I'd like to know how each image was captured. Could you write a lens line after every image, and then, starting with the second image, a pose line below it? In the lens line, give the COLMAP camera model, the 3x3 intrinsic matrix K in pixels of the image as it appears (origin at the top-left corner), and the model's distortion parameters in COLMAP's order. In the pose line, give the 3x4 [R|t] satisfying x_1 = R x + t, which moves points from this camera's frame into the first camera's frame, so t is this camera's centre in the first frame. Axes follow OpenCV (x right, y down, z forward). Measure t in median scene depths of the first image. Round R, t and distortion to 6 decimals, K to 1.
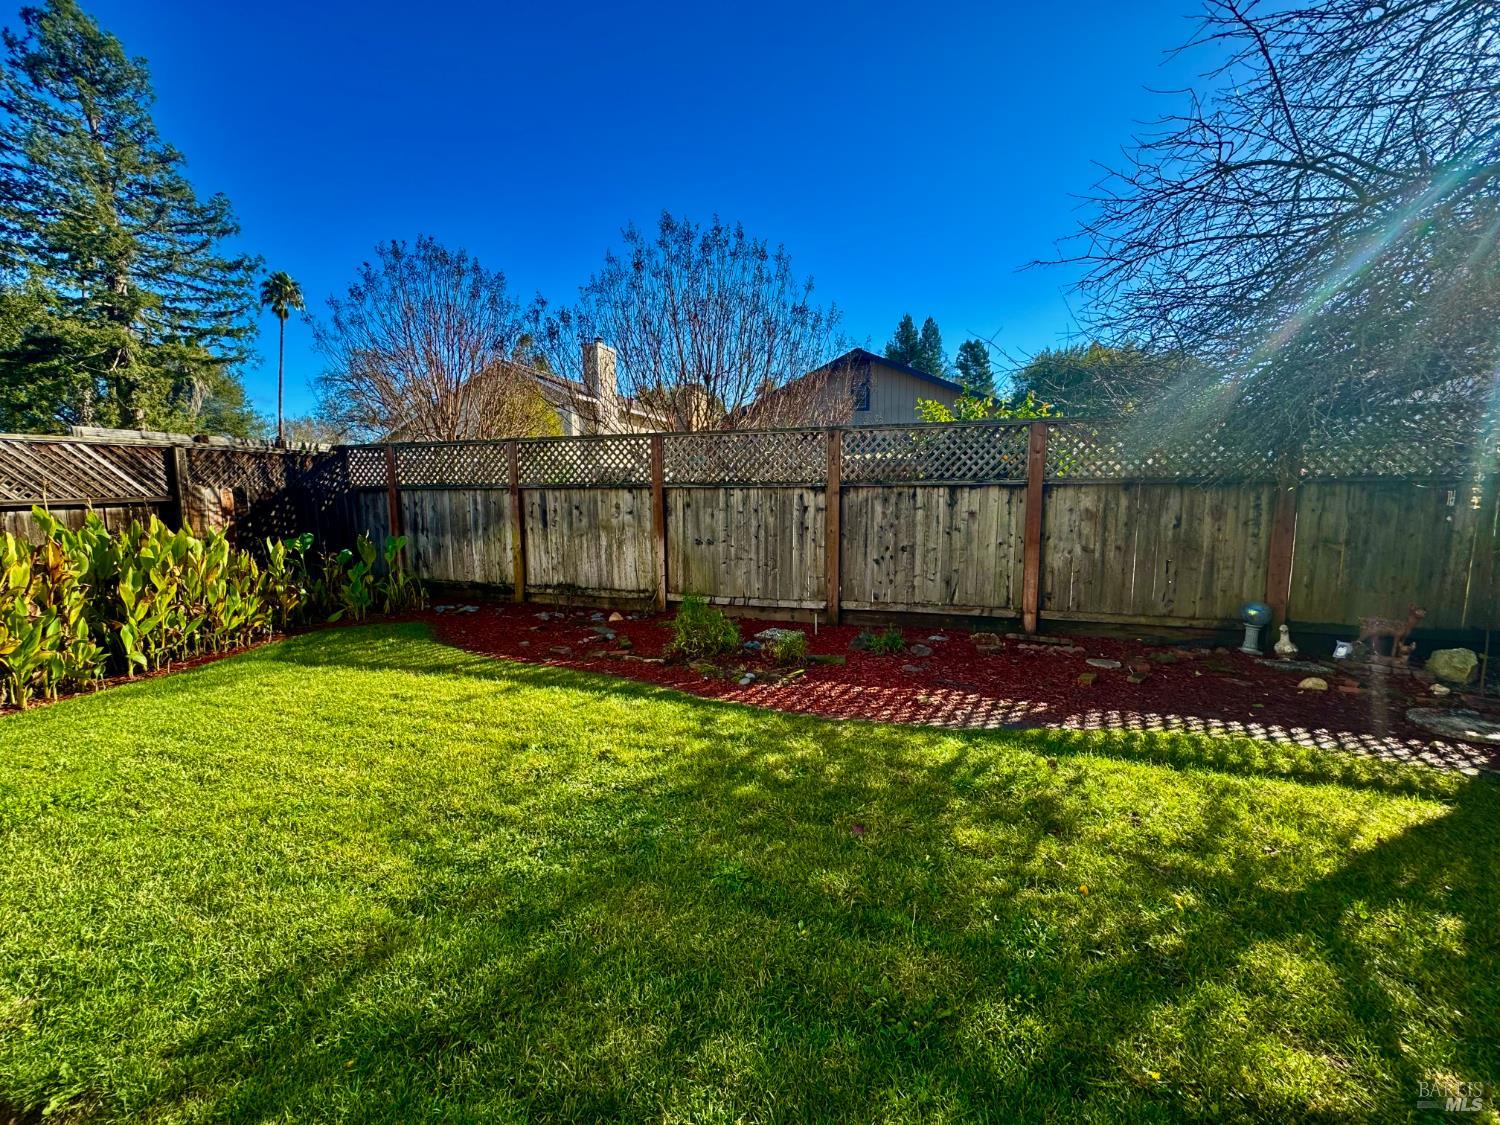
lens RADIAL K [[593.4, 0, 750.6], [0, 593.4, 562.1], [0, 0, 1]] dist [-0.002984, 0.000186]
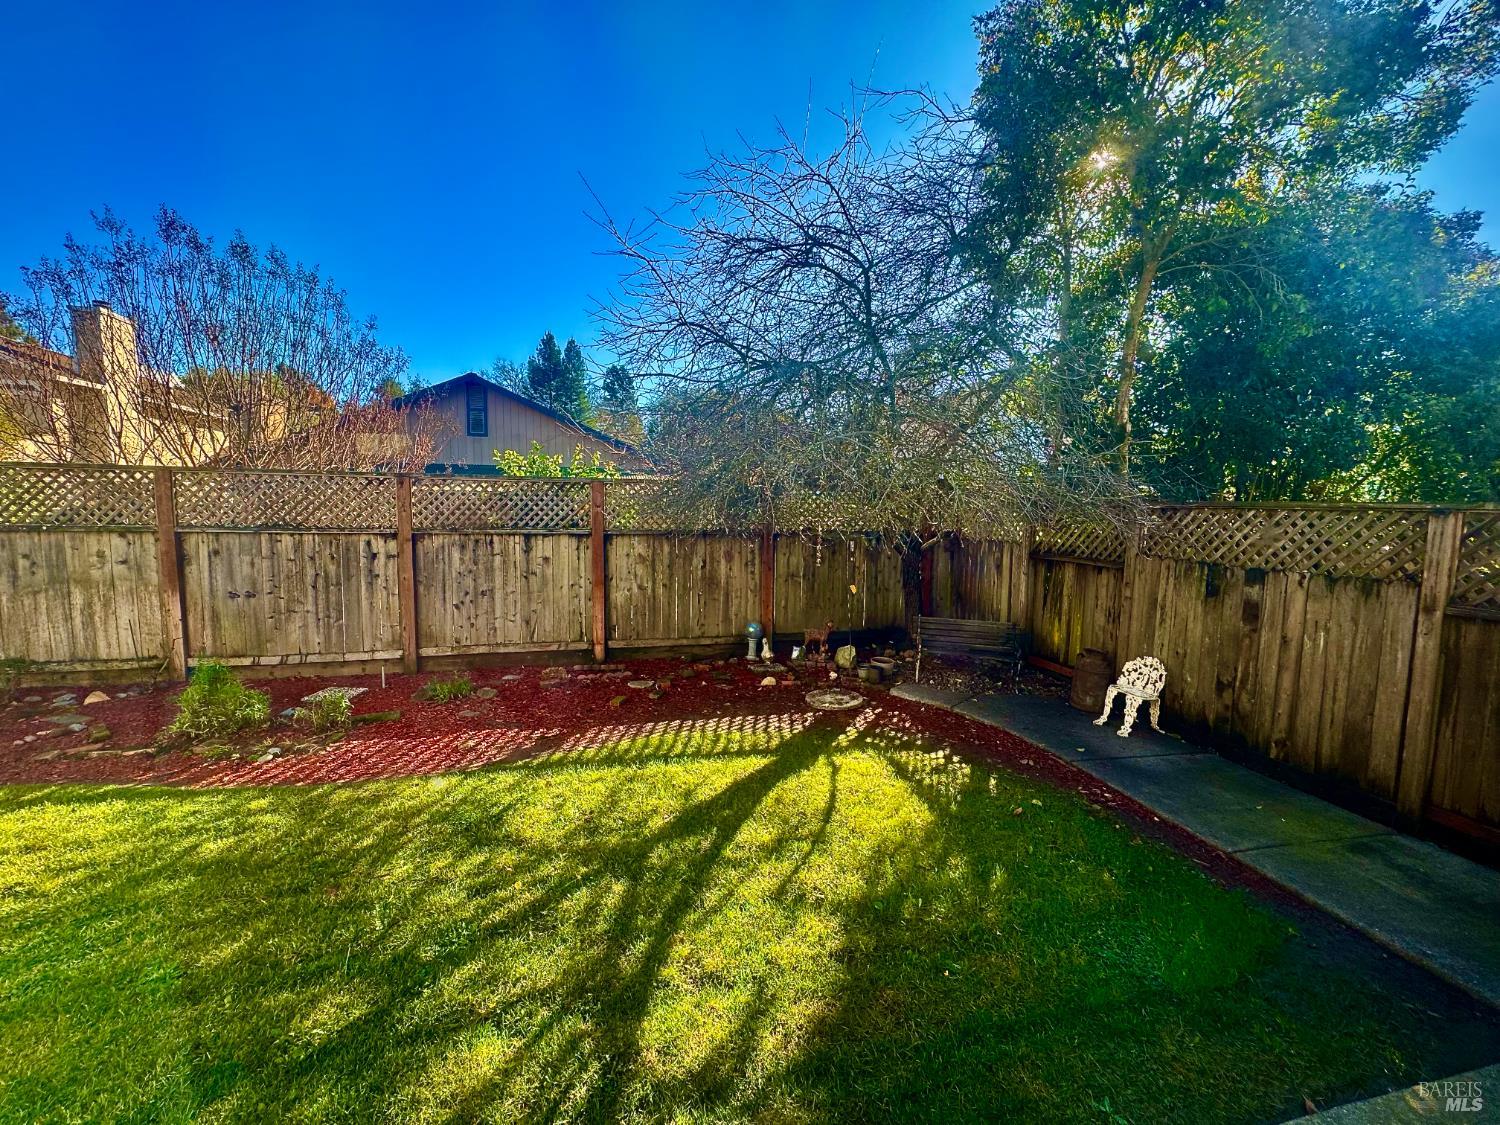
lens RADIAL K [[596.9, 0, 750.0], [0, 596.9, 562.5], [0, 0, 1]] dist [-0.002612, 0.000055]
pose [[0.849133, -0.028011, 0.527435, 0.108286], [0.041078, 0.999070, -0.013075, -0.045001], [-0.526579, 0.032768, 0.849495, -0.148369]]
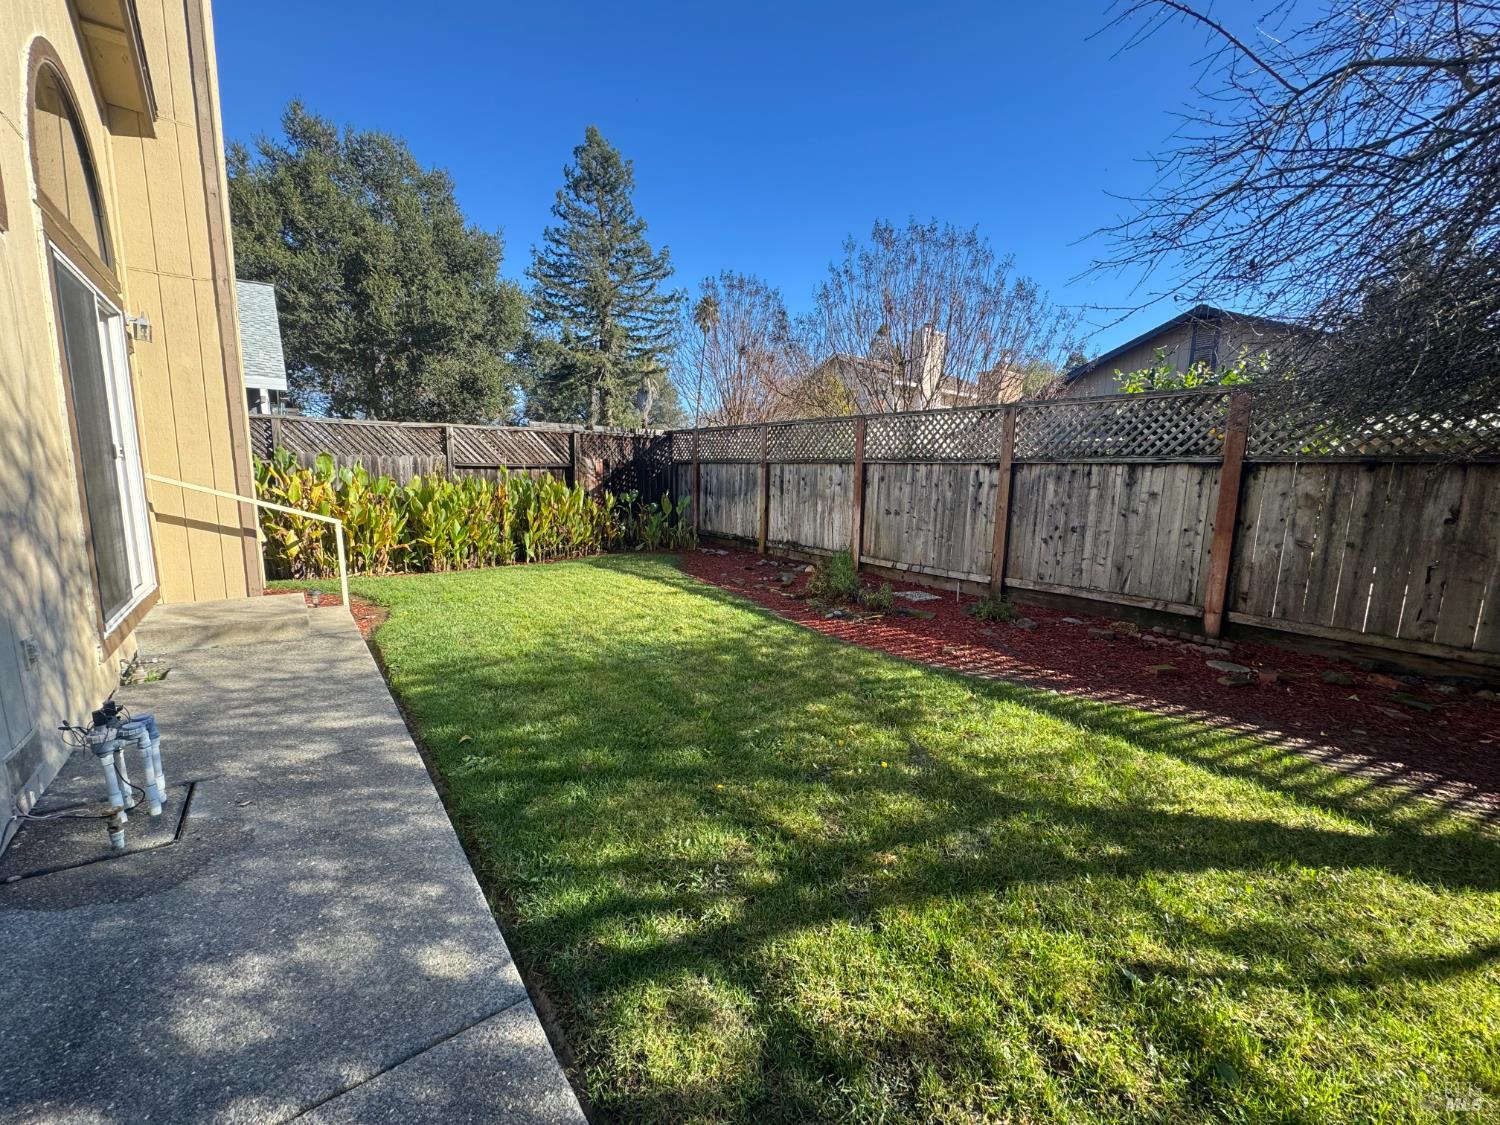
lens RADIAL K [[593.4, 0, 750.6], [0, 593.4, 562.1], [0, 0, 1]] dist [-0.002984, 0.000186]
pose [[0.828827, 0.105466, -0.549475, 0.371928], [-0.091564, 0.994401, 0.052751, 0.028383], [0.551962, 0.006591, 0.833843, -0.087856]]
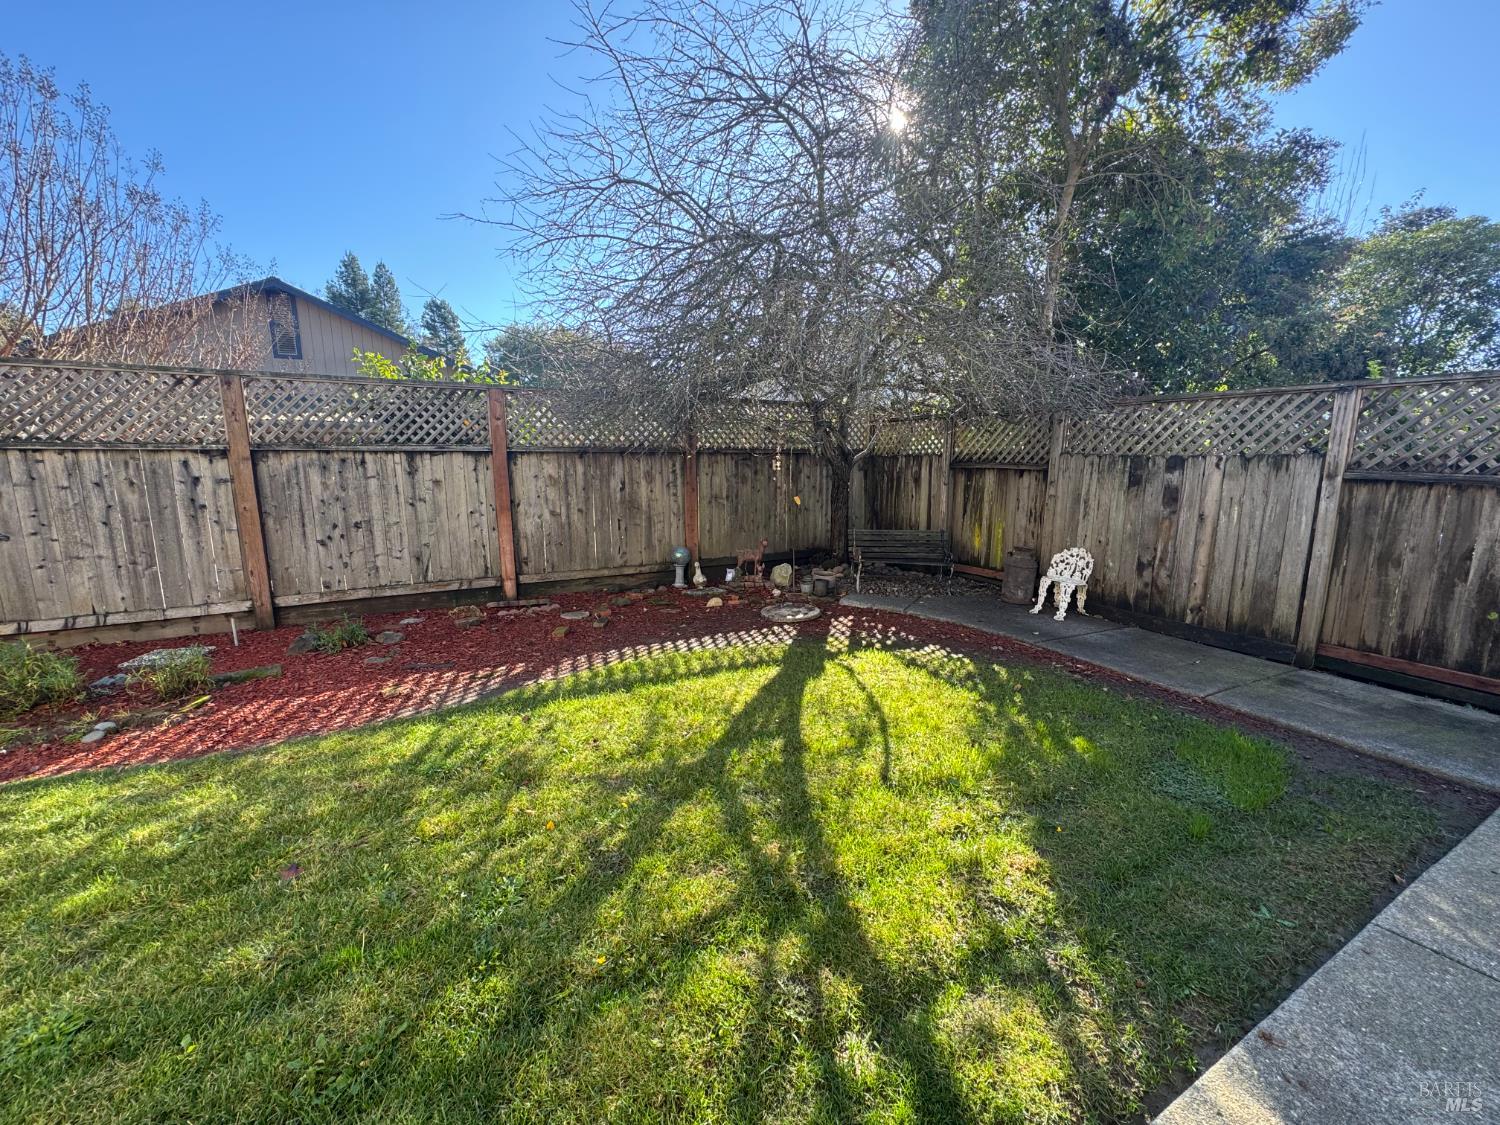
lens RADIAL K [[593.4, 0, 750.6], [0, 593.4, 562.1], [0, 0, 1]] dist [-0.002984, 0.000186]
pose [[0.691065, -0.114916, 0.713599, 0.035334], [0.081603, 0.993373, 0.080943, 0.007774], [-0.718171, 0.002295, 0.695863, -0.001273]]
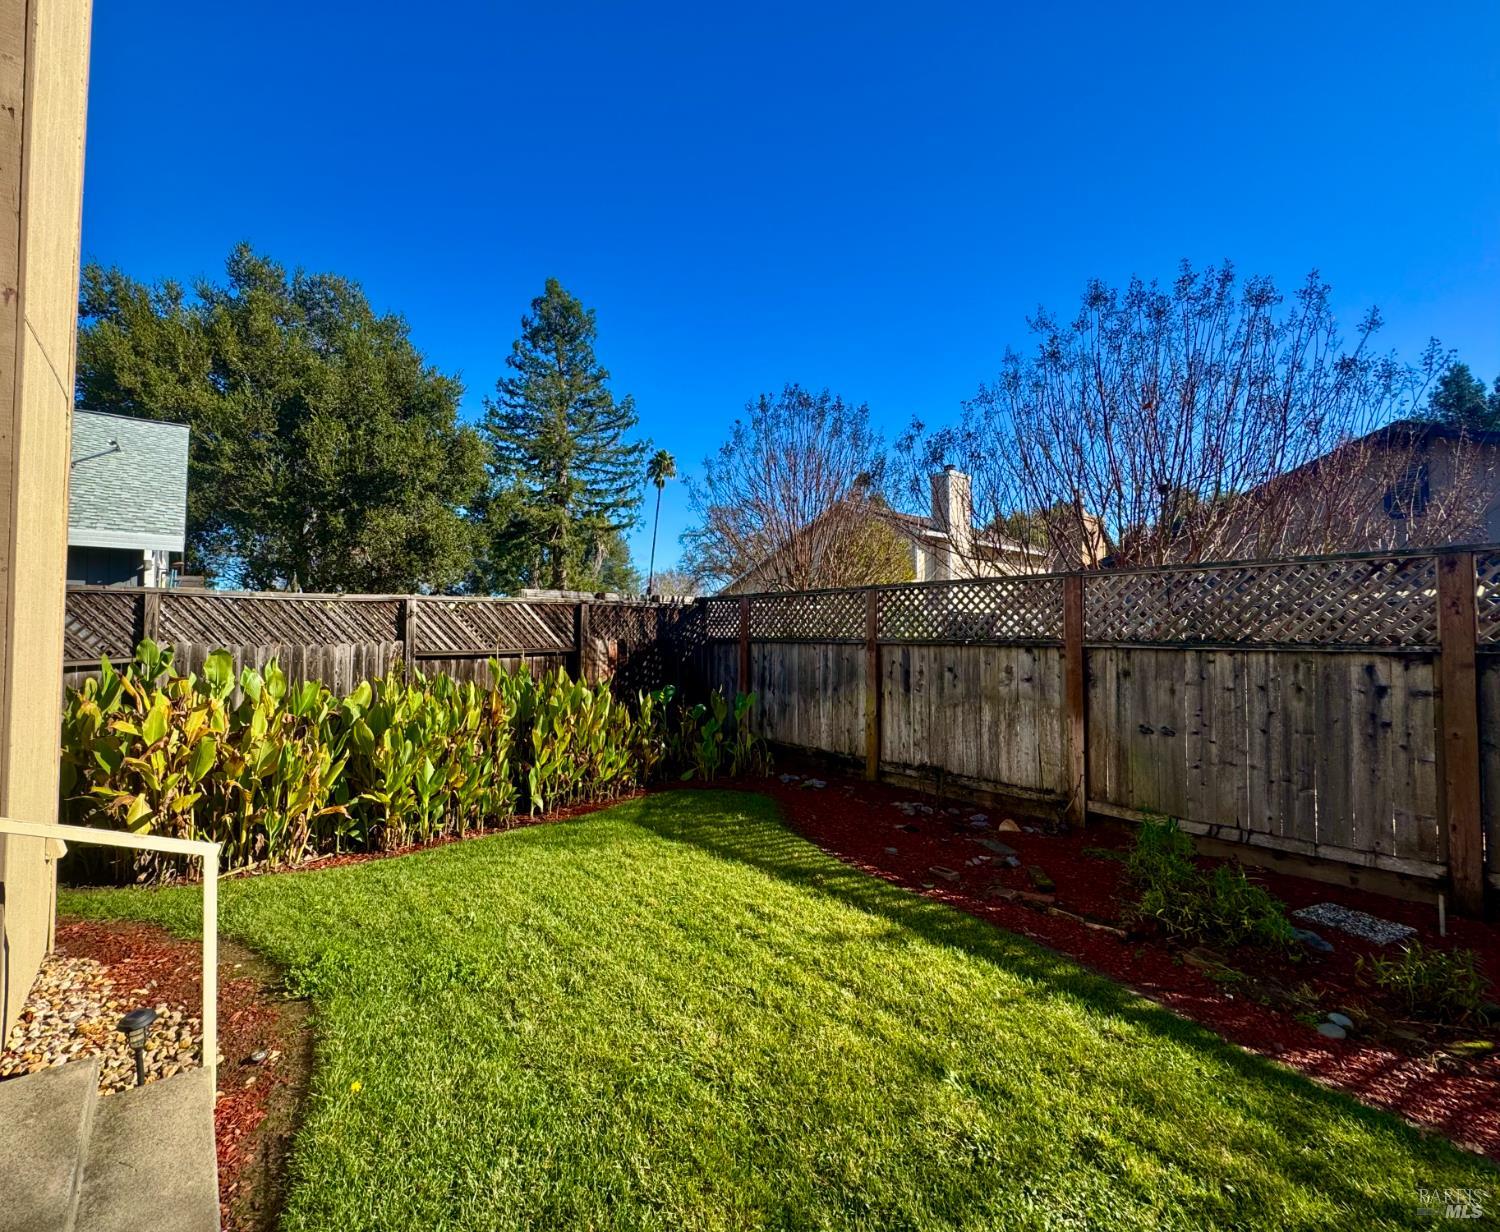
lens RADIAL K [[655.1, 0, 678.8], [0, 655.1, 615.9], [0, 0, 1]] dist [-0.003668, 0.000160]
pose [[0.815742, -0.007327, -0.578370, -0.103274], [-0.078350, 0.989304, -0.123039, -0.033615], [0.573085, 0.145683, 0.806443, 0.105133]]
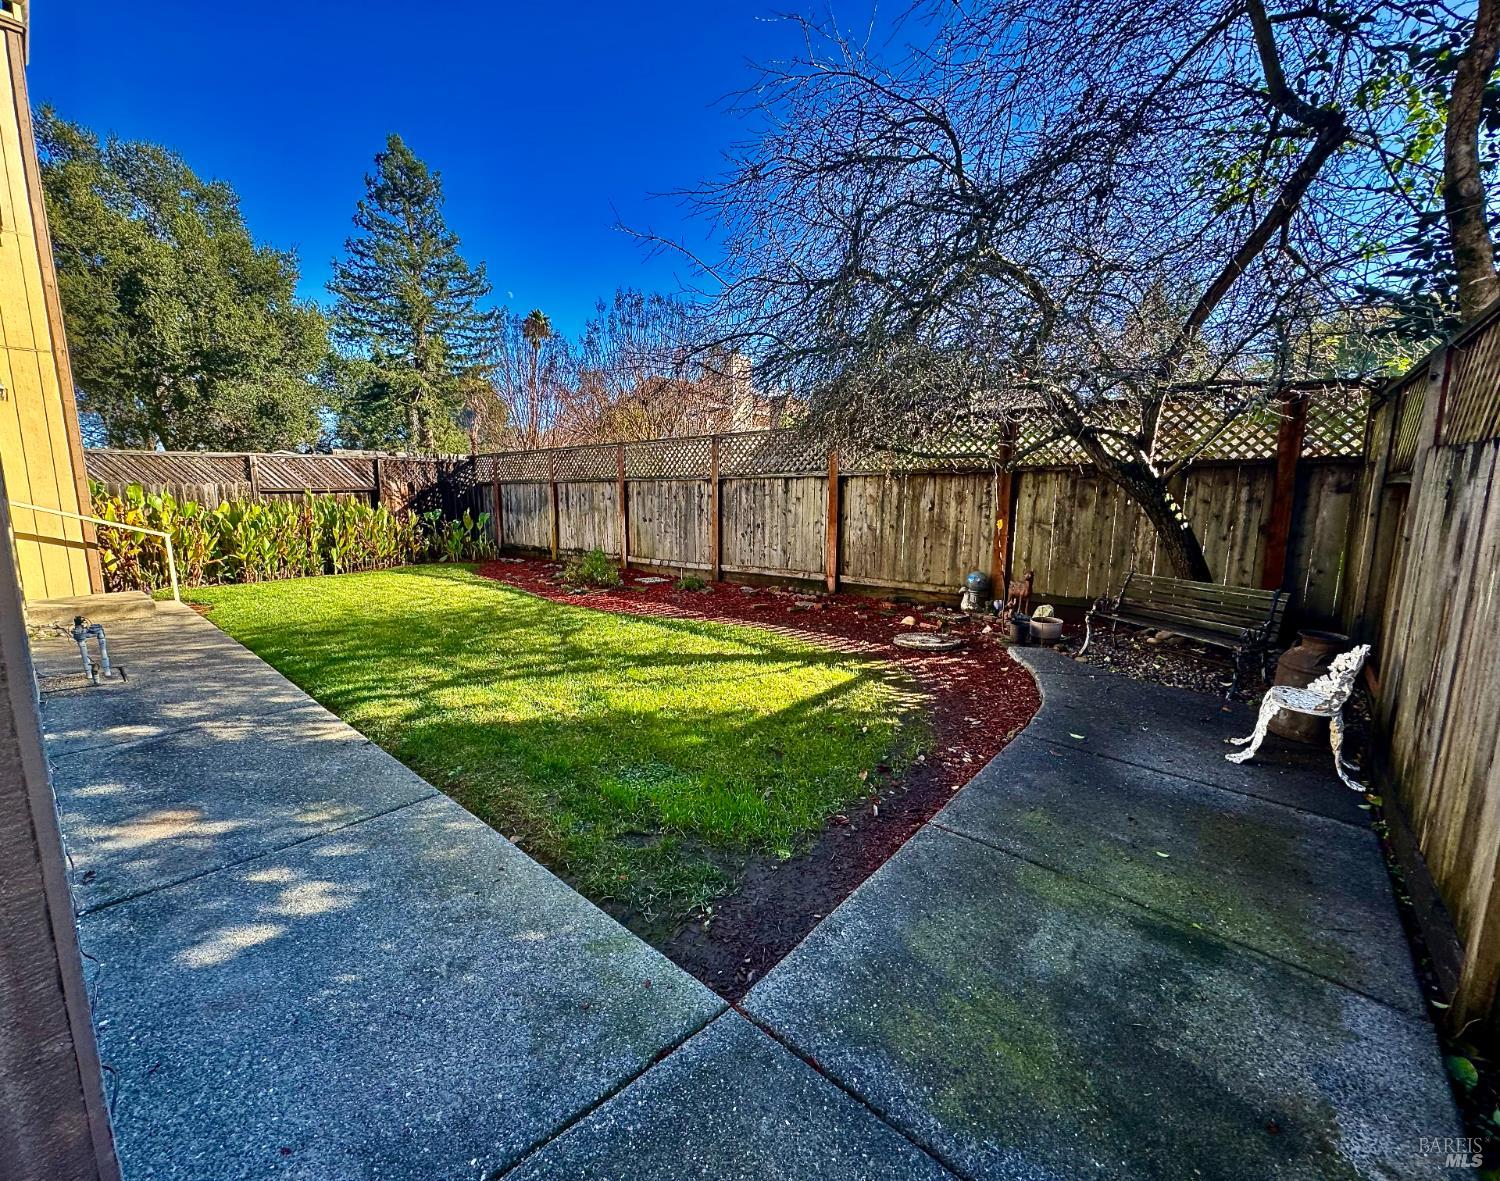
lens RADIAL K [[622.9, 0, 712.6], [0, 622.9, 589.9], [0, 0, 1]] dist [-0.001387, -0.000126]
pose [[0.913008, 0.065263, -0.402688, 0.765652], [-0.050481, 0.997608, 0.047225, 0.062414], [0.404807, -0.022789, 0.914118, -0.330706]]
